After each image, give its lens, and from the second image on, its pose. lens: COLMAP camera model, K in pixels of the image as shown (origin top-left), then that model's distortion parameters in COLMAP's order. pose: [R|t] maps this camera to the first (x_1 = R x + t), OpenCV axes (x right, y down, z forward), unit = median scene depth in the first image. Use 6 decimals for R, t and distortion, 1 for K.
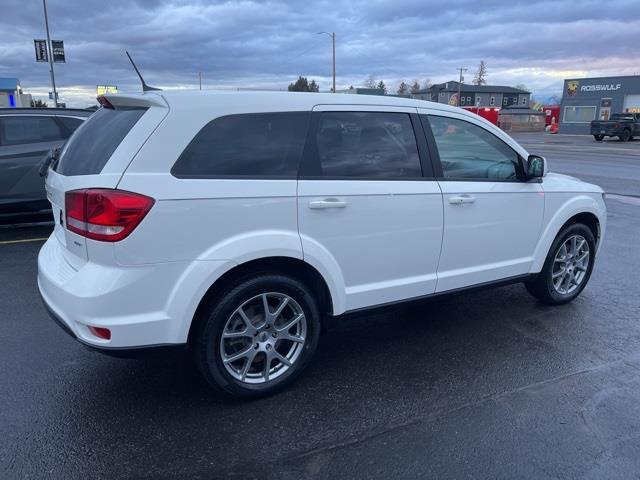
lens RADIAL K [[492.1, 0, 315.2], [0, 492.1, 241.3], [0, 0, 1]] dist [0.078584, -0.111487]
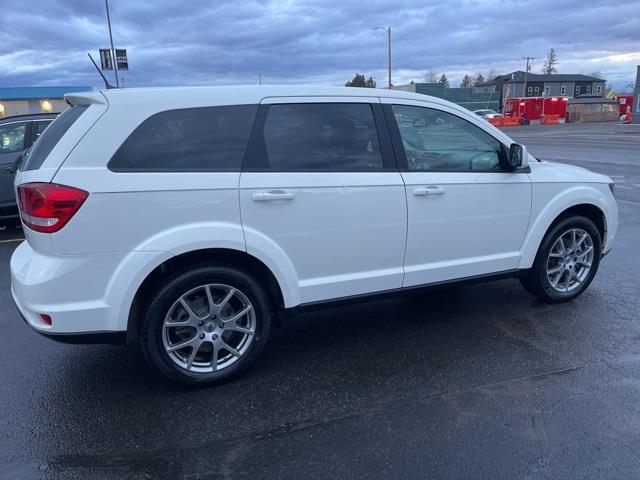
lens RADIAL K [[492.1, 0, 311.9], [0, 492.1, 242.3], [0, 0, 1]] dist [0.078584, -0.111487]
pose [[0.991539, 0.000634, -0.129806, 0.226101], [0.000075, 0.999985, 0.005460, 0.012123], [0.129808, -0.005424, 0.991524, 0.015759]]
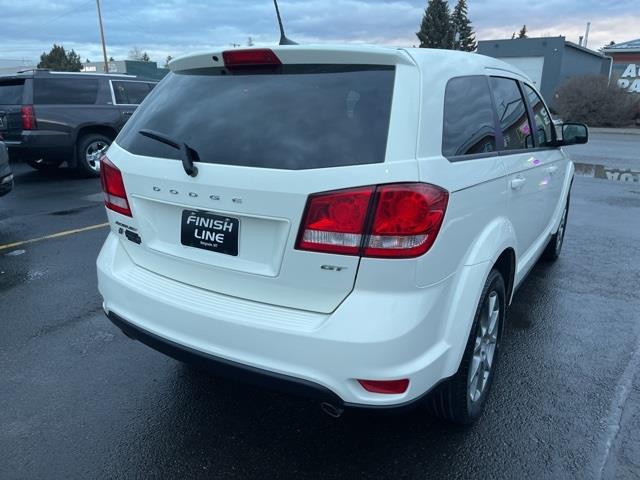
lens RADIAL K [[492.1, 0, 323.5], [0, 492.1, 242.6], [0, 0, 1]] dist [0.078584, -0.111487]
pose [[0.894547, -0.127548, 0.428388, -0.656091], [0.107041, 0.991663, 0.071738, -0.066869], [-0.433967, -0.018318, 0.900743, 0.337012]]
